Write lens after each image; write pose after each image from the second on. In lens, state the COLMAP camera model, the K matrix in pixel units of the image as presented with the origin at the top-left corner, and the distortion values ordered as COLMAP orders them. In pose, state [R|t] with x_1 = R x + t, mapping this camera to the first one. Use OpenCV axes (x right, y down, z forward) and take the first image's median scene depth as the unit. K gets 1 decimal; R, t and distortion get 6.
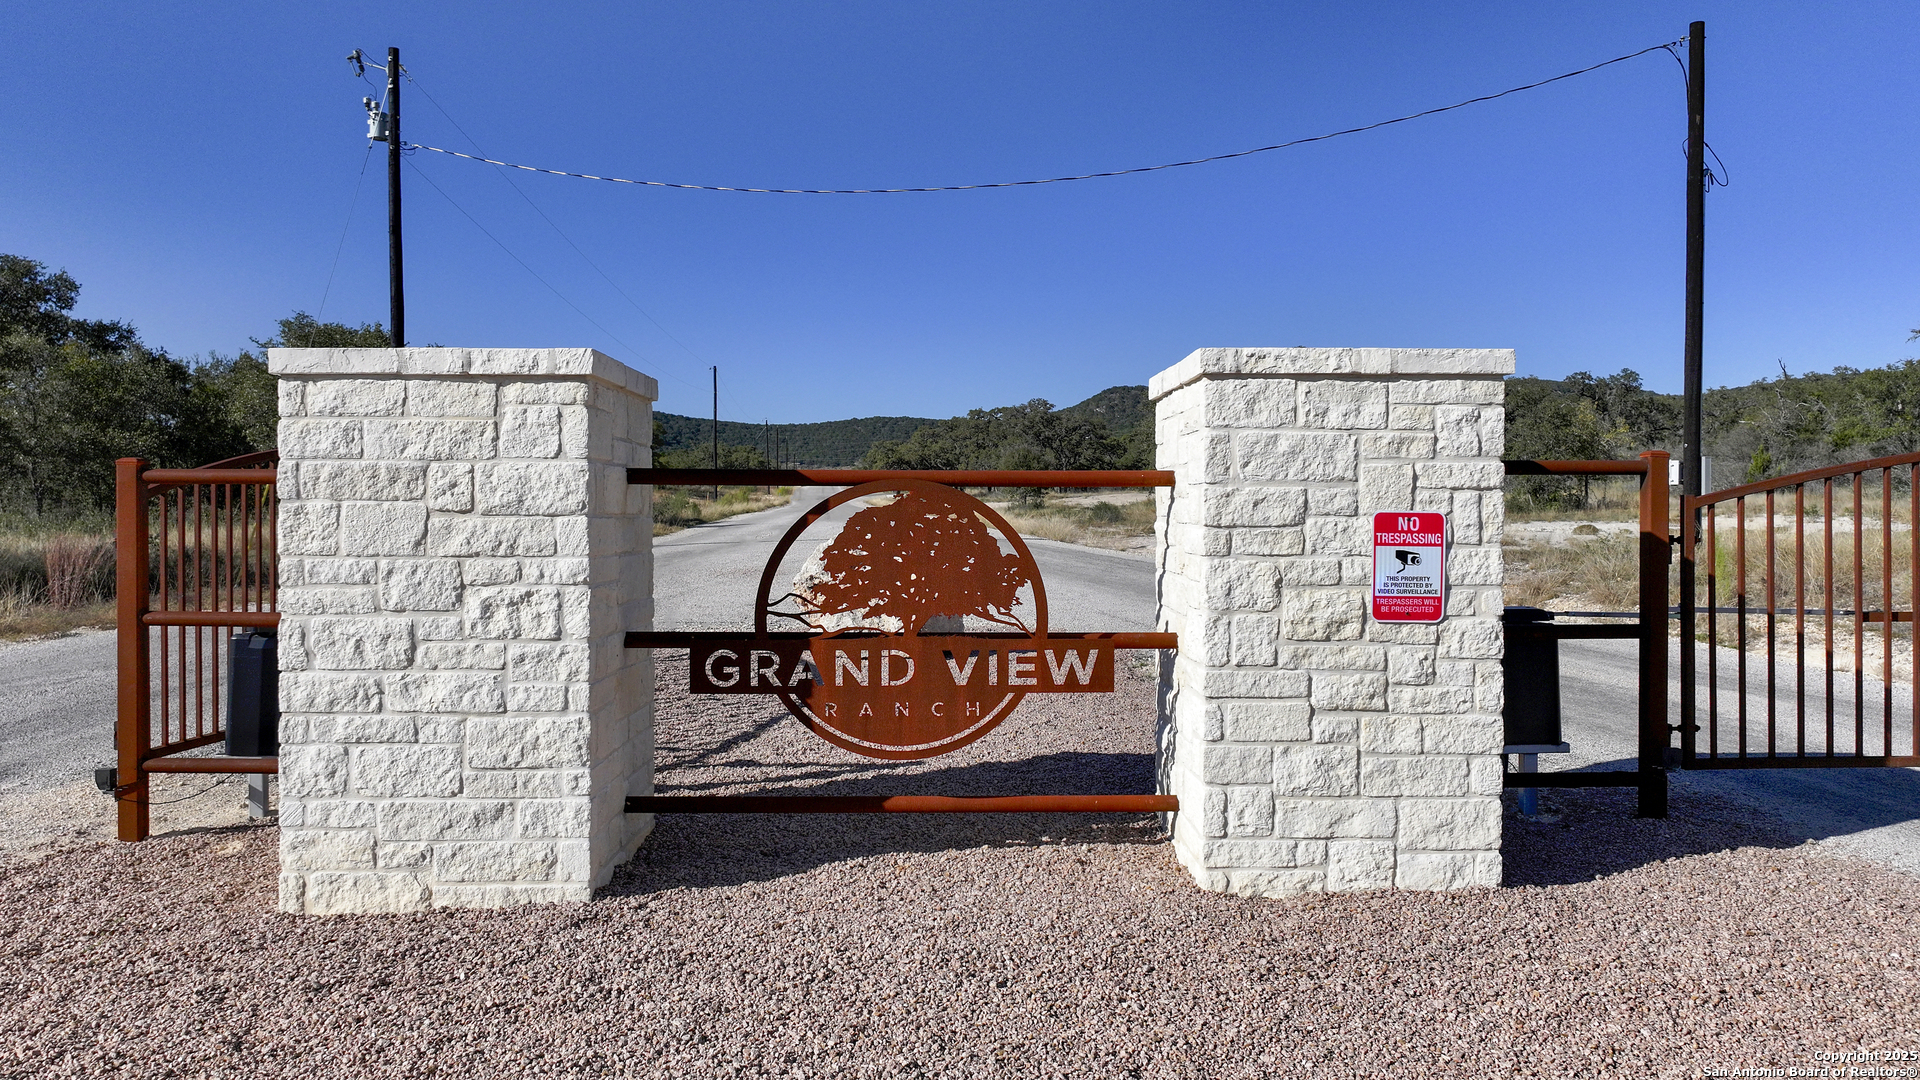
lens RADIAL K [[1360.9, 0, 956.0], [0, 1360.9, 535.8], [0, 0, 1]] dist [-0.002601, -0.003249]
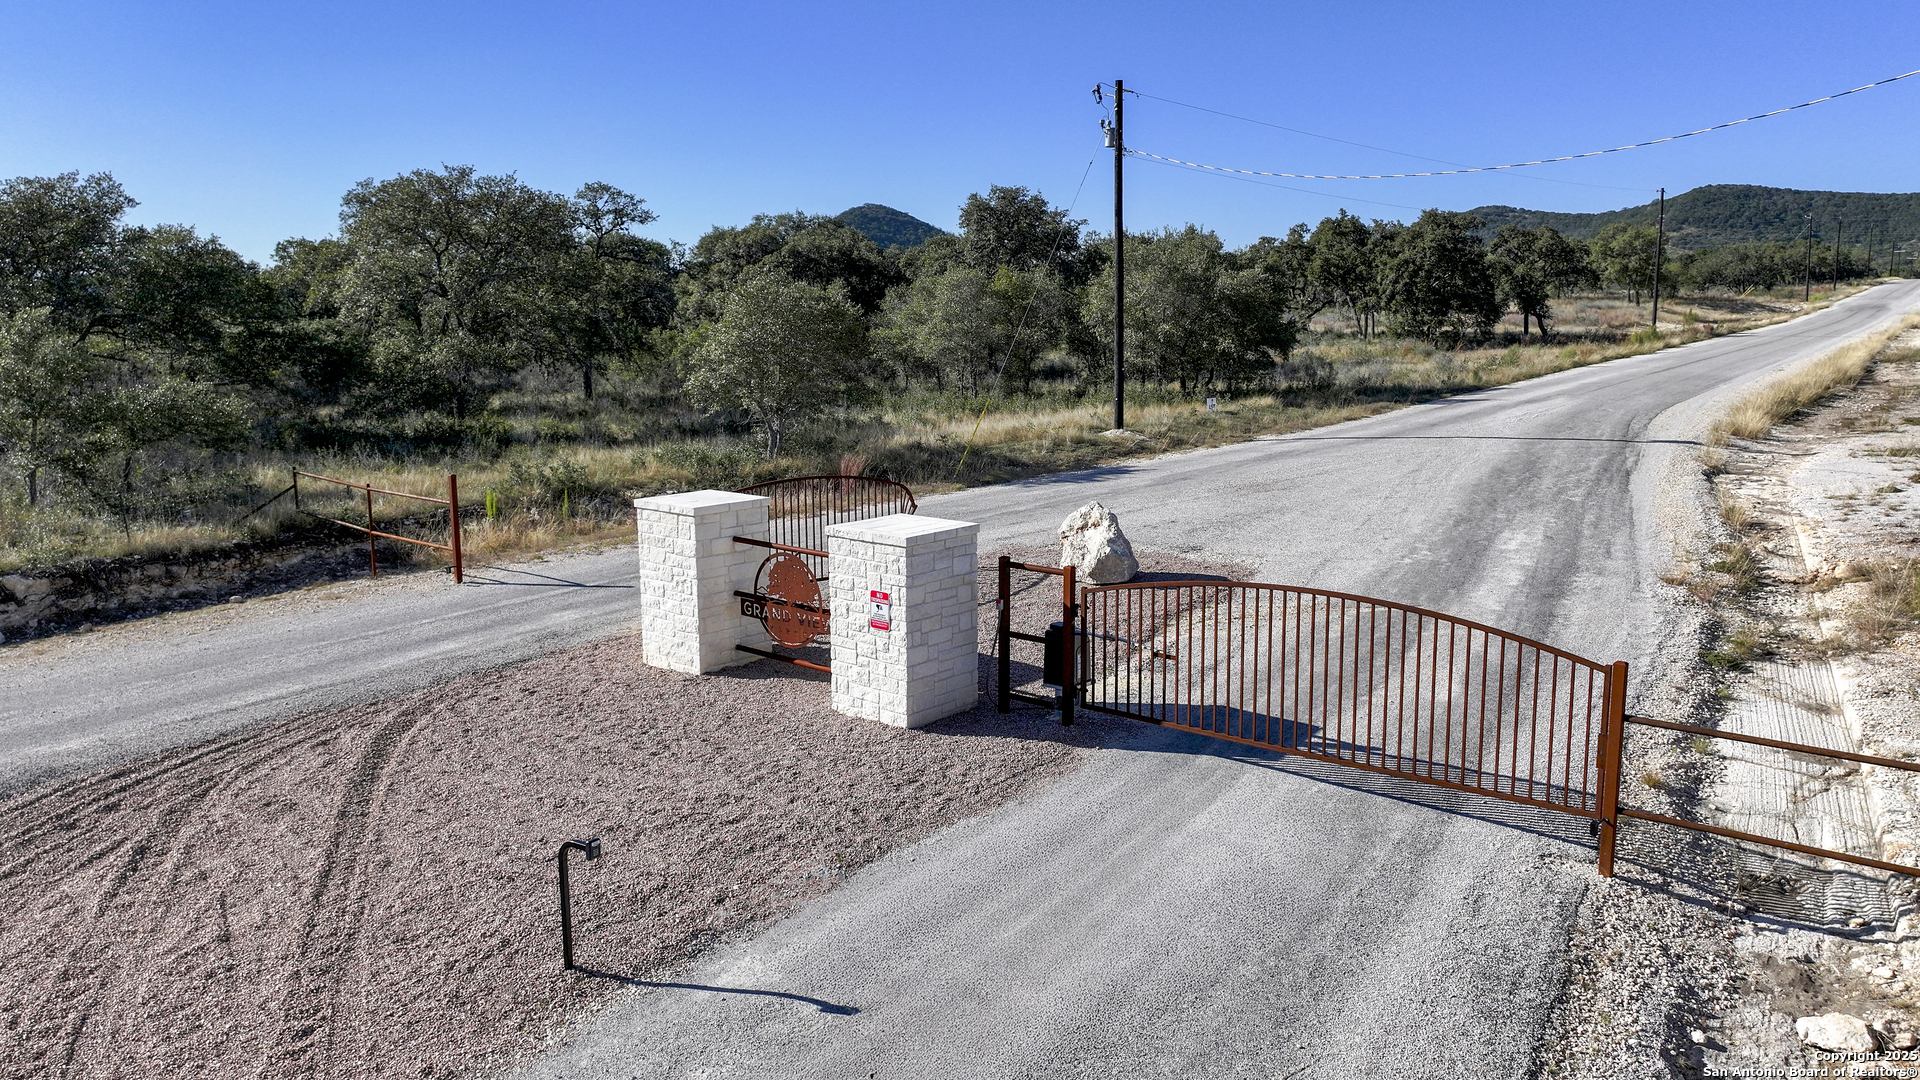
lens RADIAL K [[1360.9, 0, 974.4], [0, 1360.9, 528.0], [0, 0, 1]] dist [-0.002601, -0.003249]
pose [[0.732451, 0.105118, -0.672656, 0.473256], [-0.001437, 0.988245, 0.152872, -0.115321], [0.680818, -0.111004, 0.723992, -0.173442]]
